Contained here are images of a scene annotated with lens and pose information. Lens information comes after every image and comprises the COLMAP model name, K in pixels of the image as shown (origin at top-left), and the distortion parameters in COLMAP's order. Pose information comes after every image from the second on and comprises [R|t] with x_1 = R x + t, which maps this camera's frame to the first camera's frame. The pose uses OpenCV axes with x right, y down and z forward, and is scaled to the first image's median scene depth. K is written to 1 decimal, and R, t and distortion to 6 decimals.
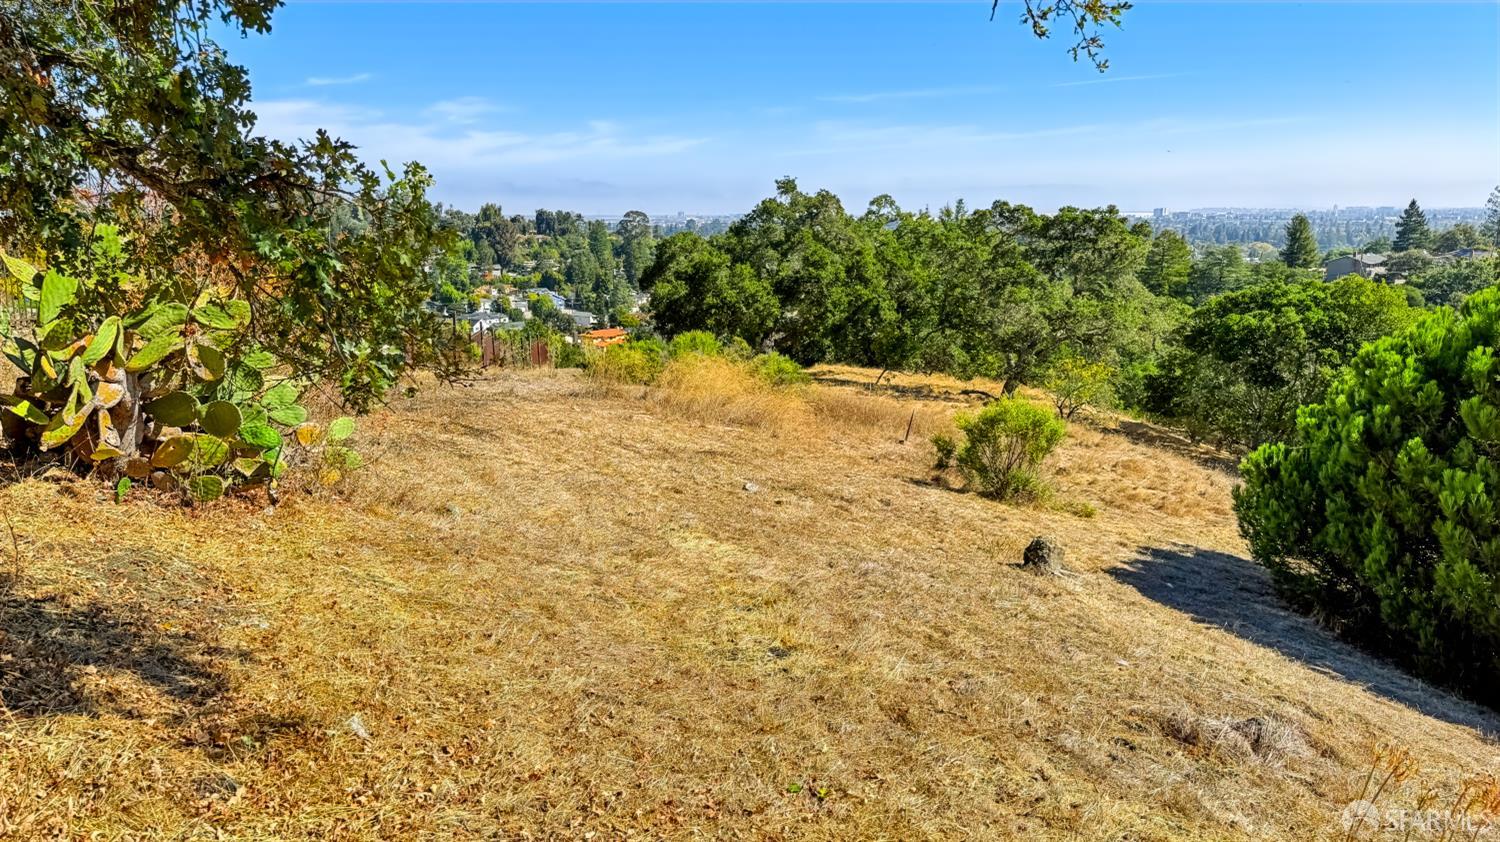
lens RADIAL K [[1043.0, 0, 750.4], [0, 1043.0, 420.7], [0, 0, 1]] dist [0.000767, 0.000091]
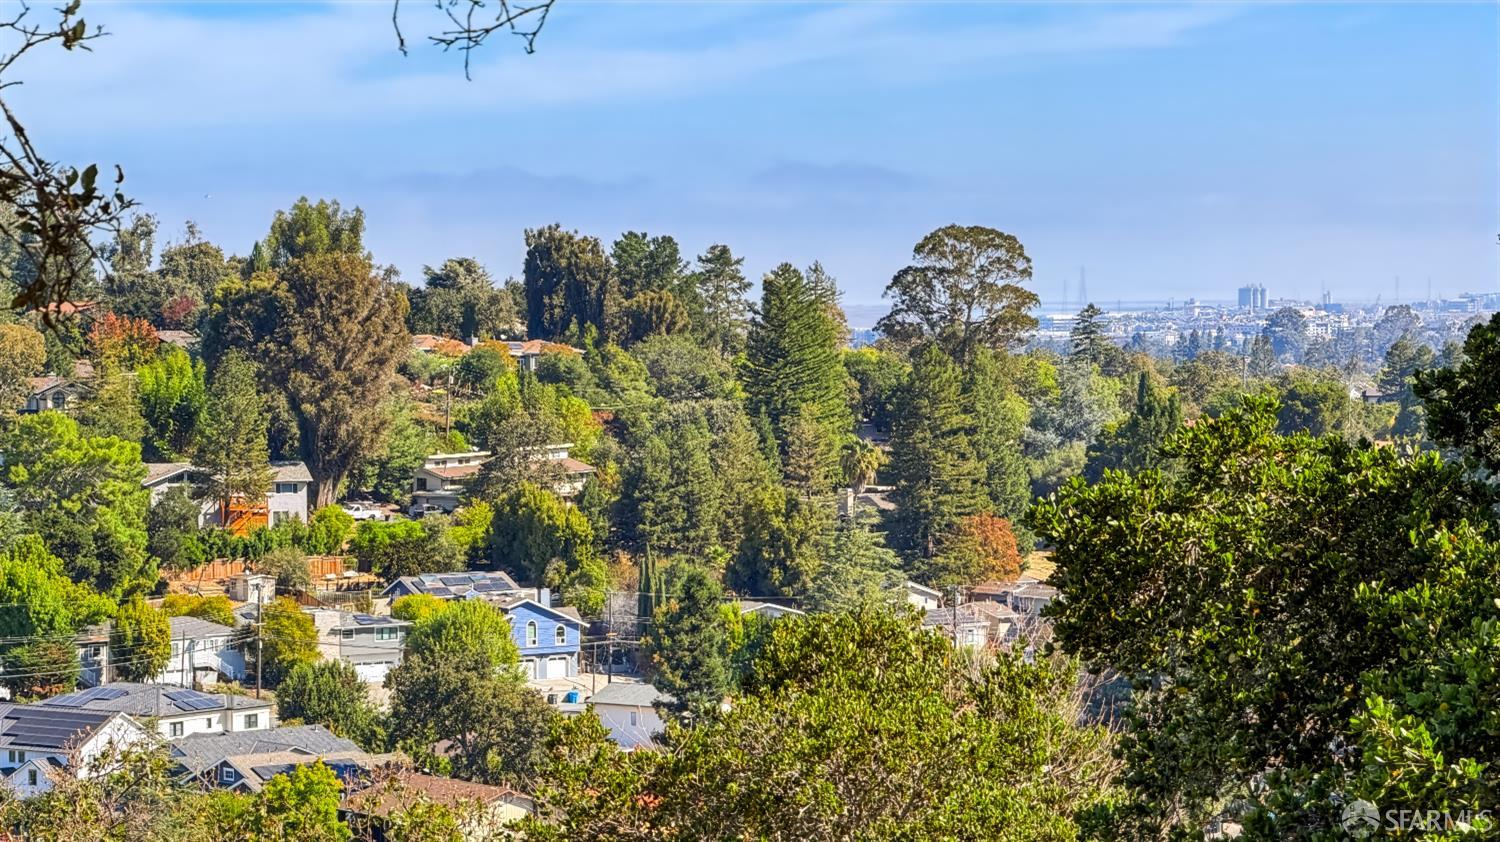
lens RADIAL K [[4489.5, 0, 750.2], [0, 4489.5, 421.2], [0, 0, 1]] dist [0.088642, 0.000000]
pose [[0.984334, -0.003491, -0.176280, 0.009623], [-0.026286, 0.985725, -0.166300, -0.008803], [0.174344, 0.168329, 0.970190, 0.127417]]
